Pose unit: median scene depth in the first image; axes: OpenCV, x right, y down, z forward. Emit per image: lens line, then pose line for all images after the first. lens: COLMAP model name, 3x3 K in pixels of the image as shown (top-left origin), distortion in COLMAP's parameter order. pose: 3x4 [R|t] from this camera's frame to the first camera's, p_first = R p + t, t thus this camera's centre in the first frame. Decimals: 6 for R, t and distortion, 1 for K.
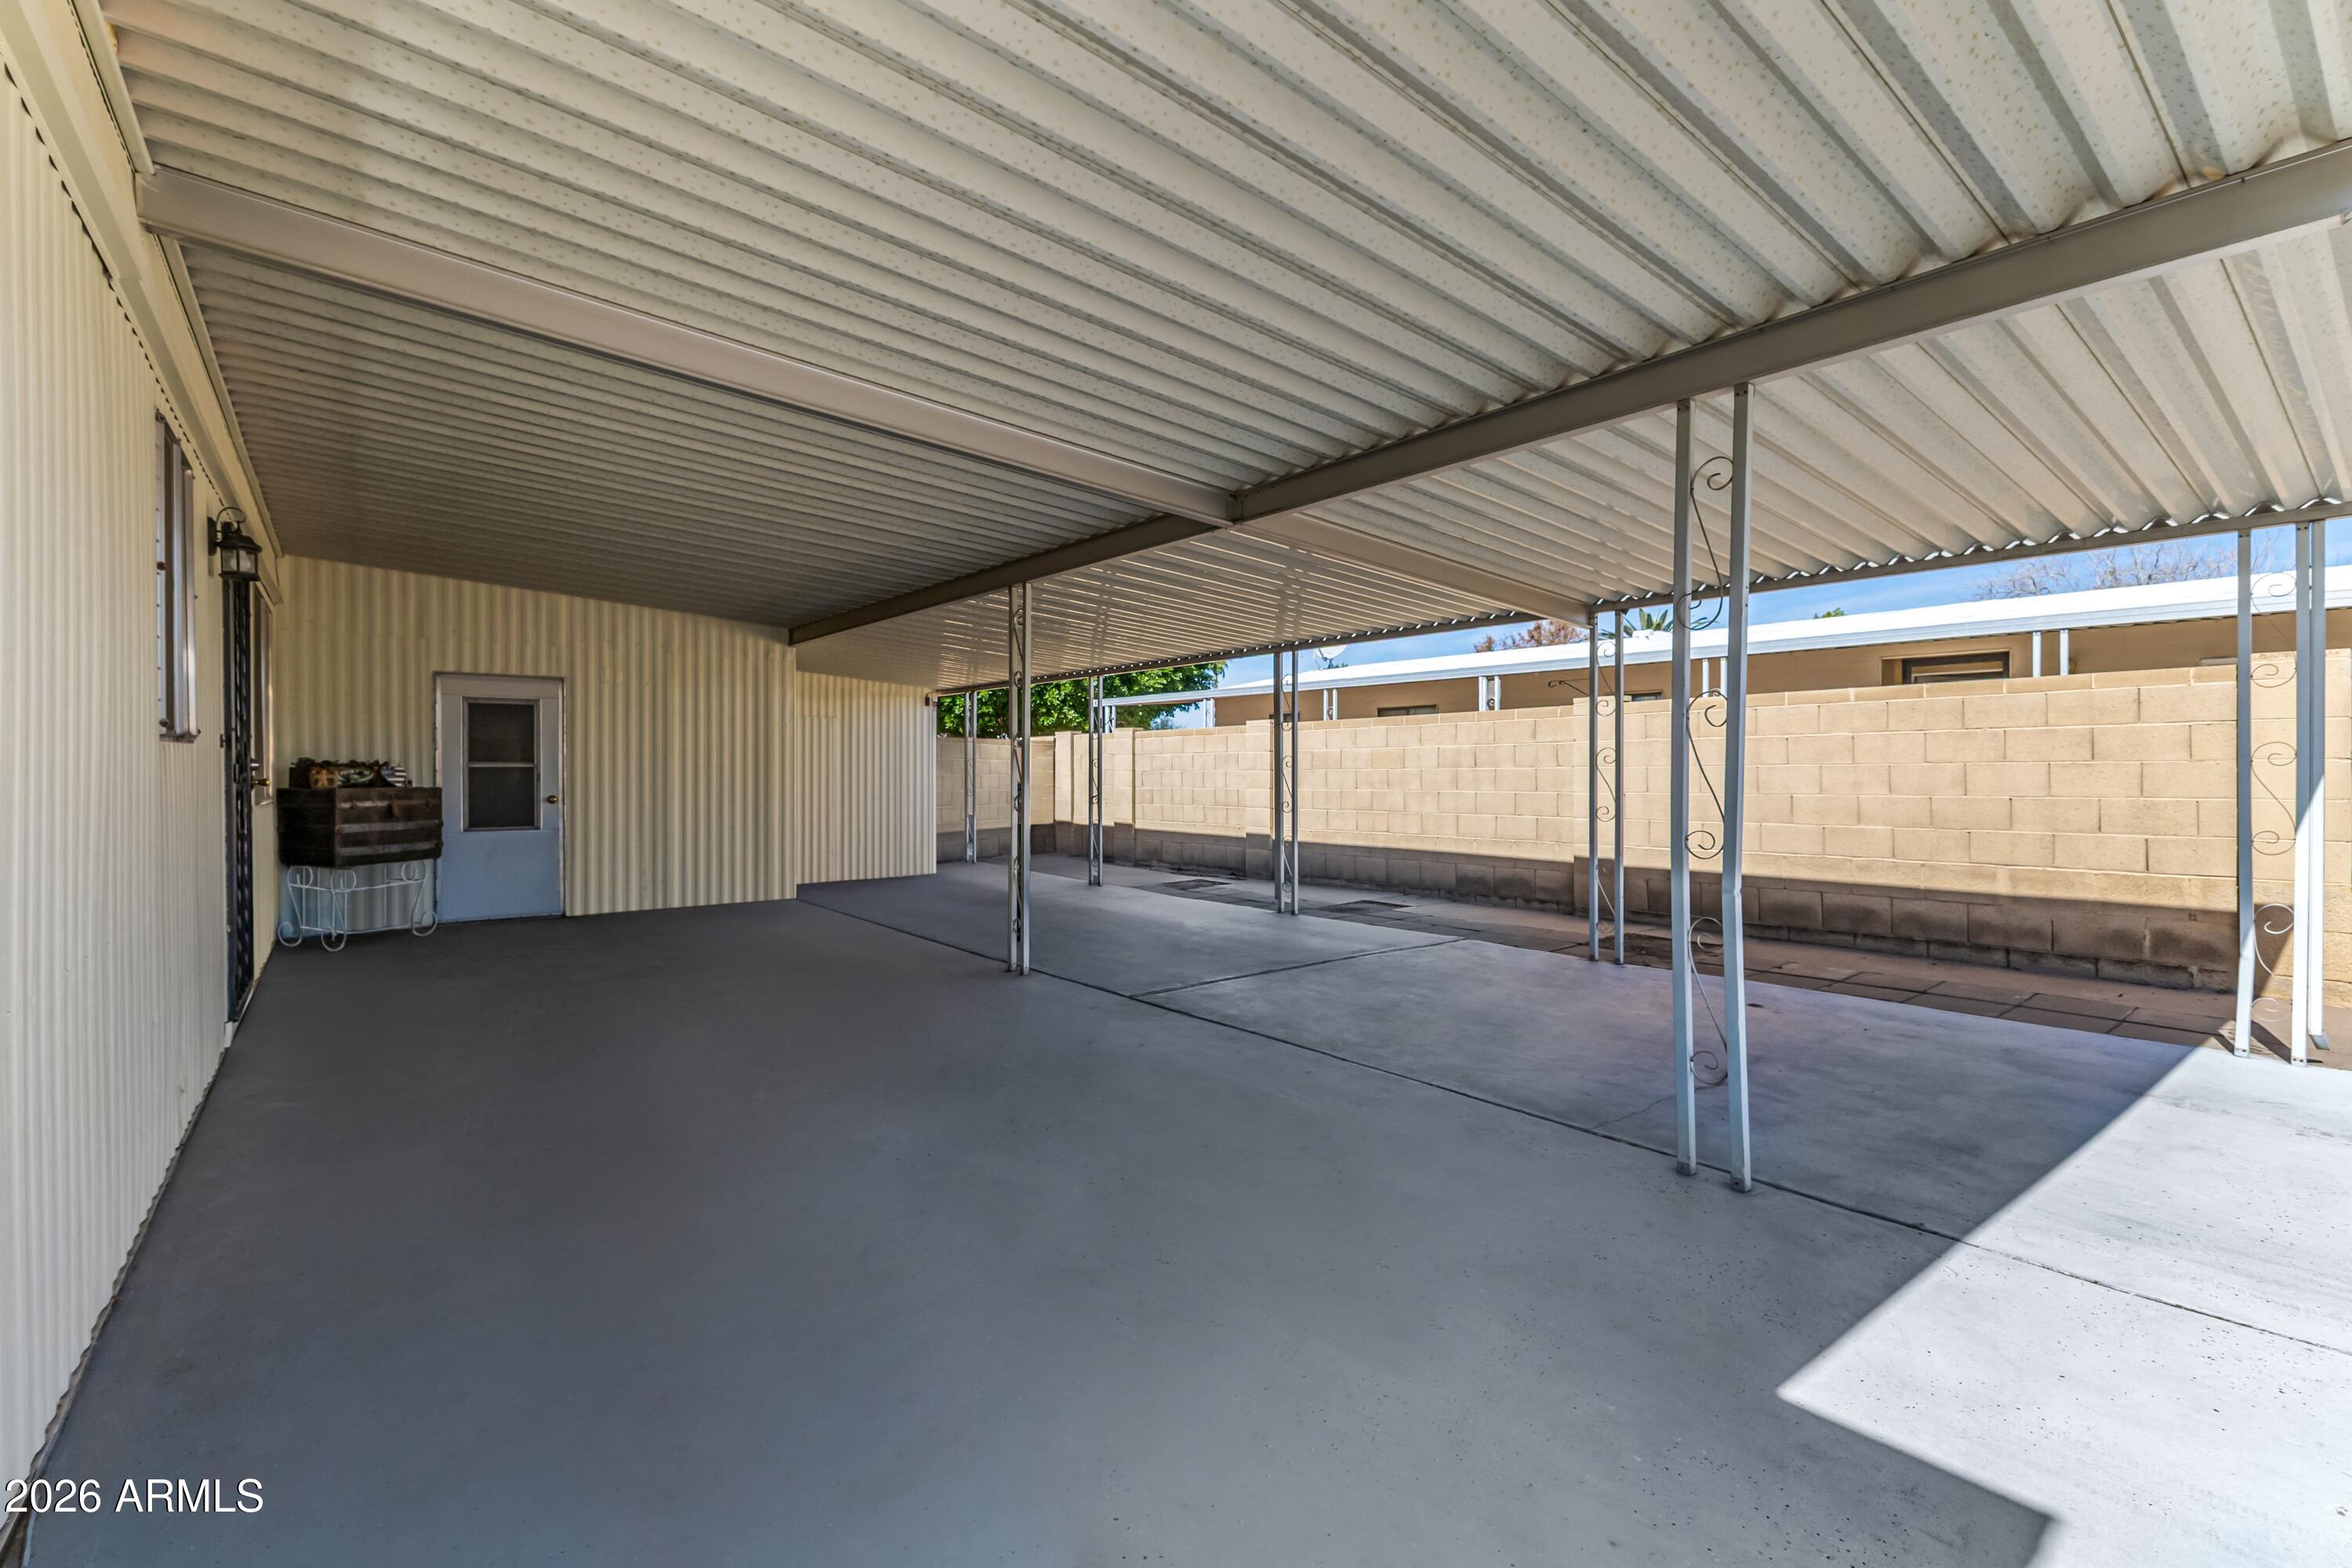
lens RADIAL K [[1000.4, 0, 1152.1], [0, 1000.4, 769.6], [0, 0, 1]] dist [0.008936, -0.002034]
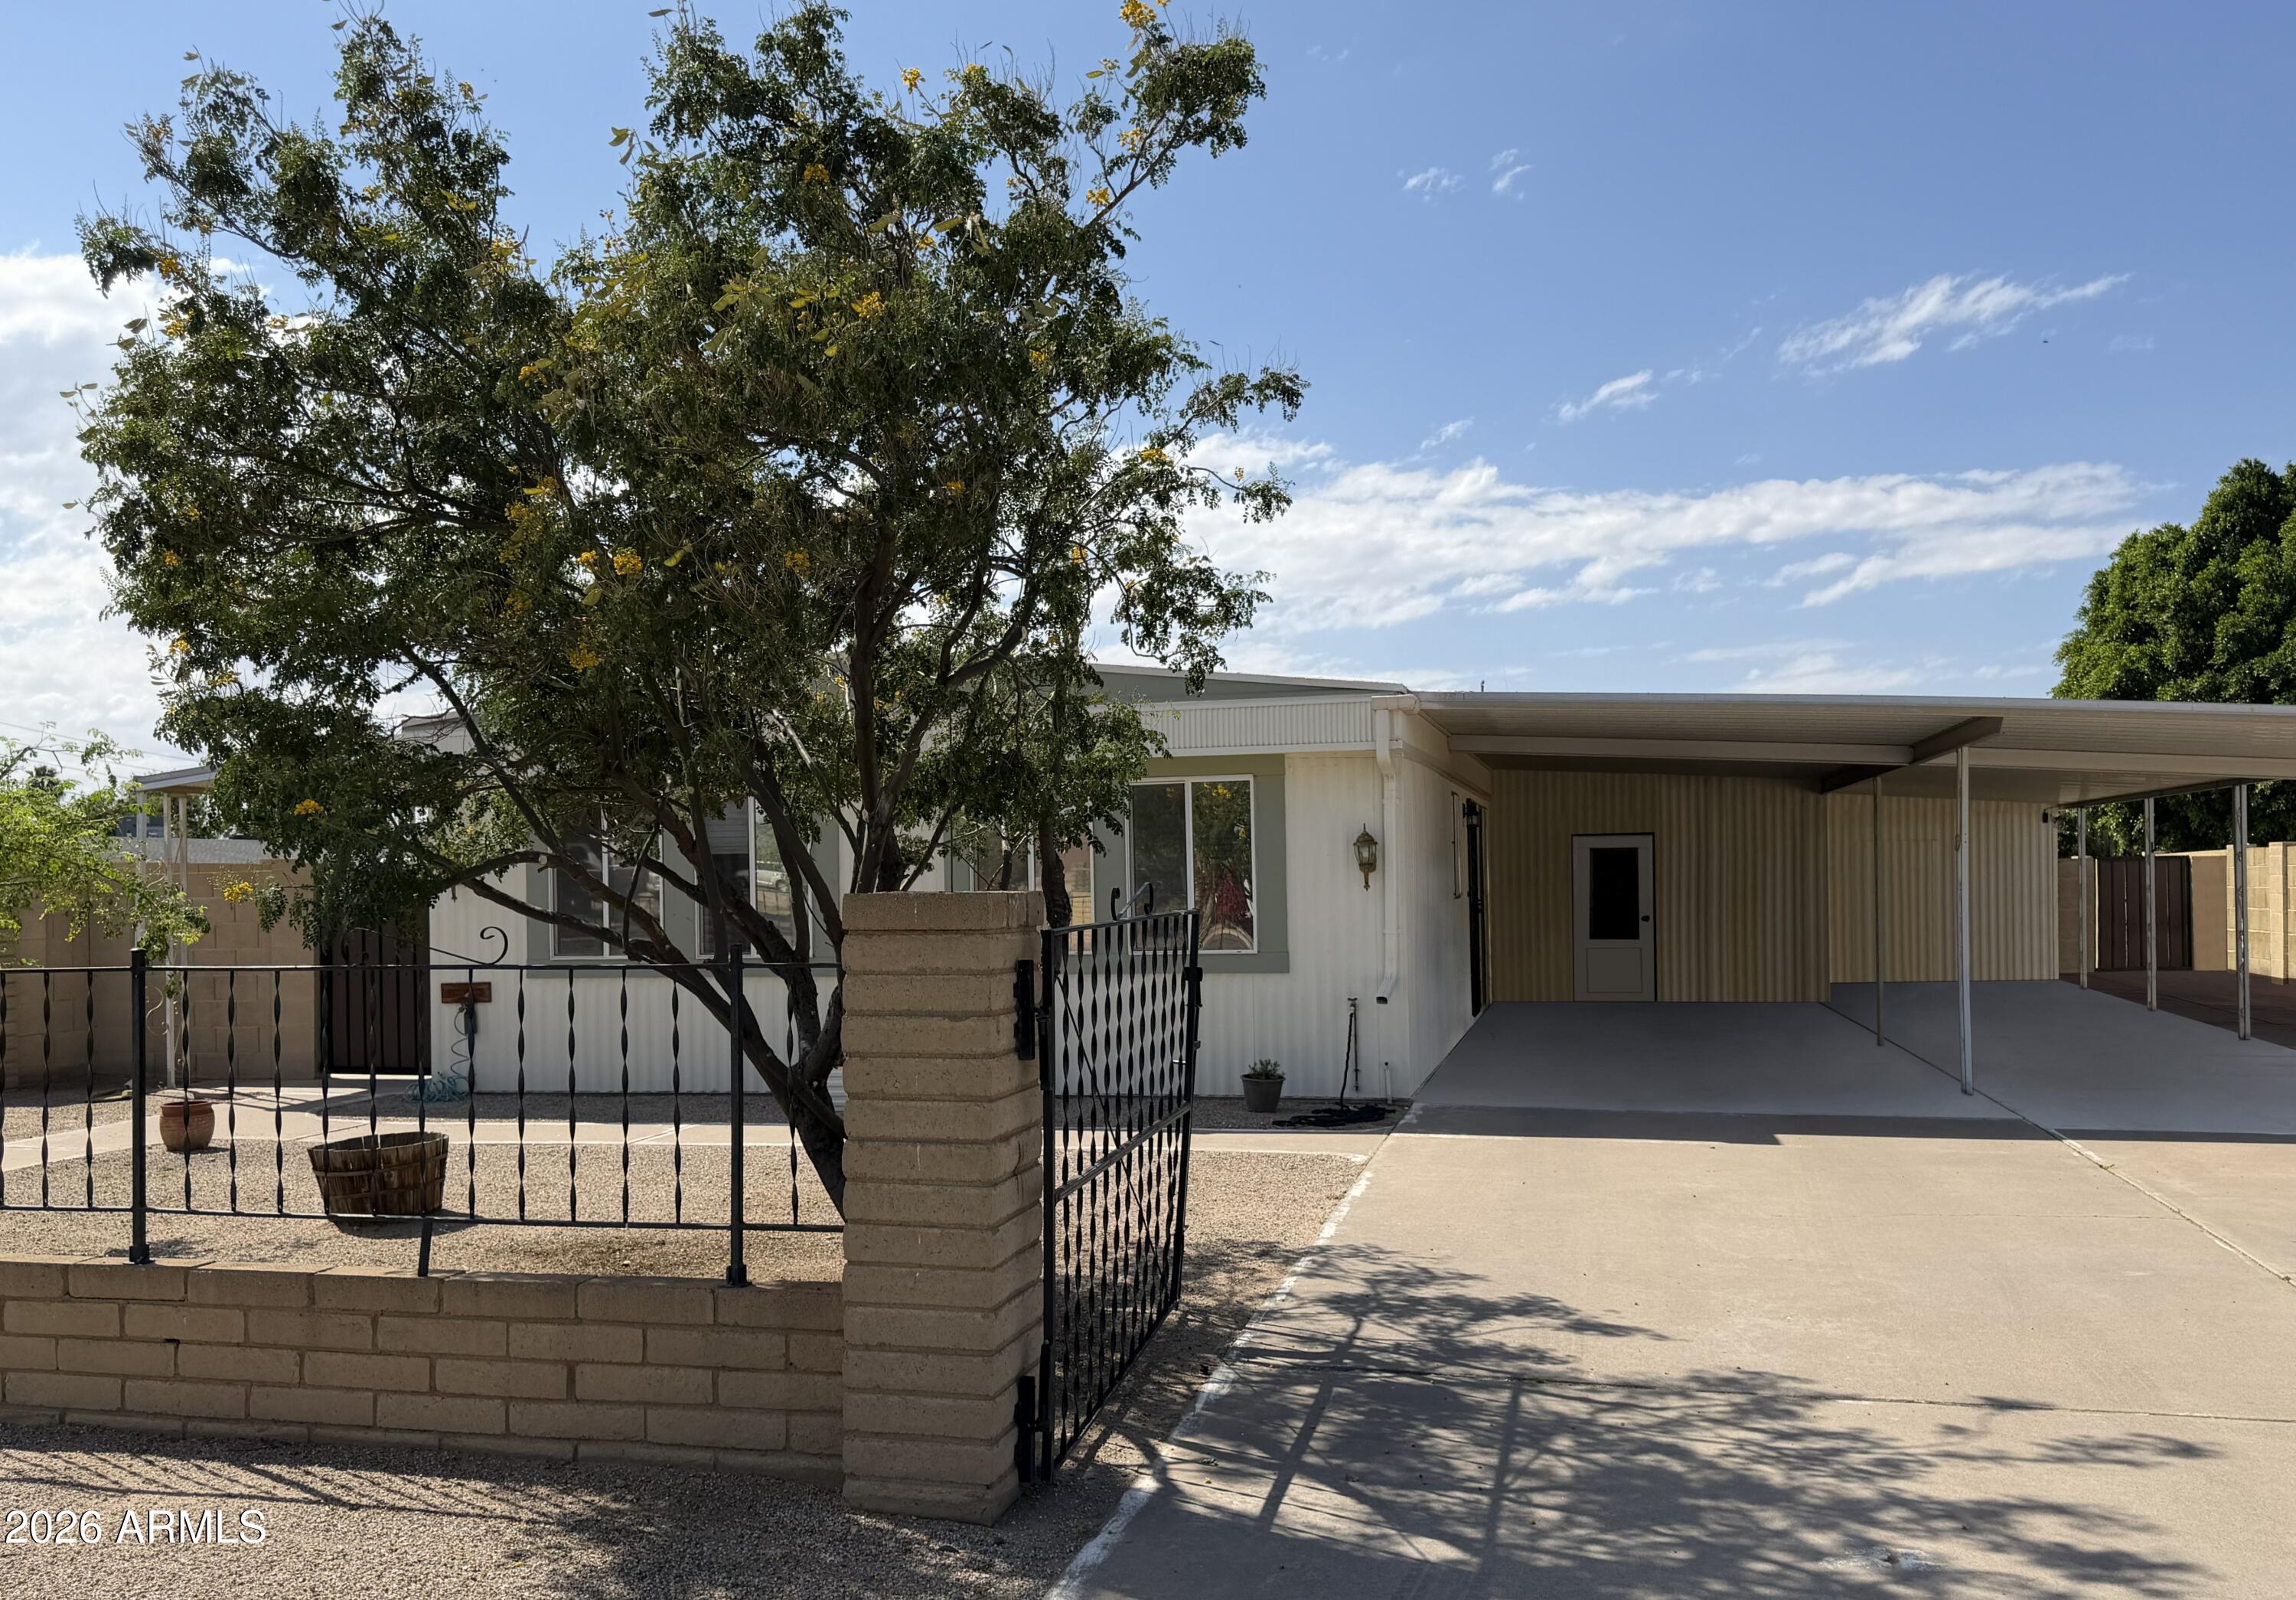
lens RADIAL K [[2287.0, 0, 1142.5], [0, 2287.0, 816.3], [0, 0, 1]] dist [0.017504, 0.000000]
pose [[0.624297, -0.015546, -0.781032, 1.289476], [0.003998, 0.999852, -0.016707, -0.055951], [0.781177, 0.007308, 0.624267, -1.362882]]
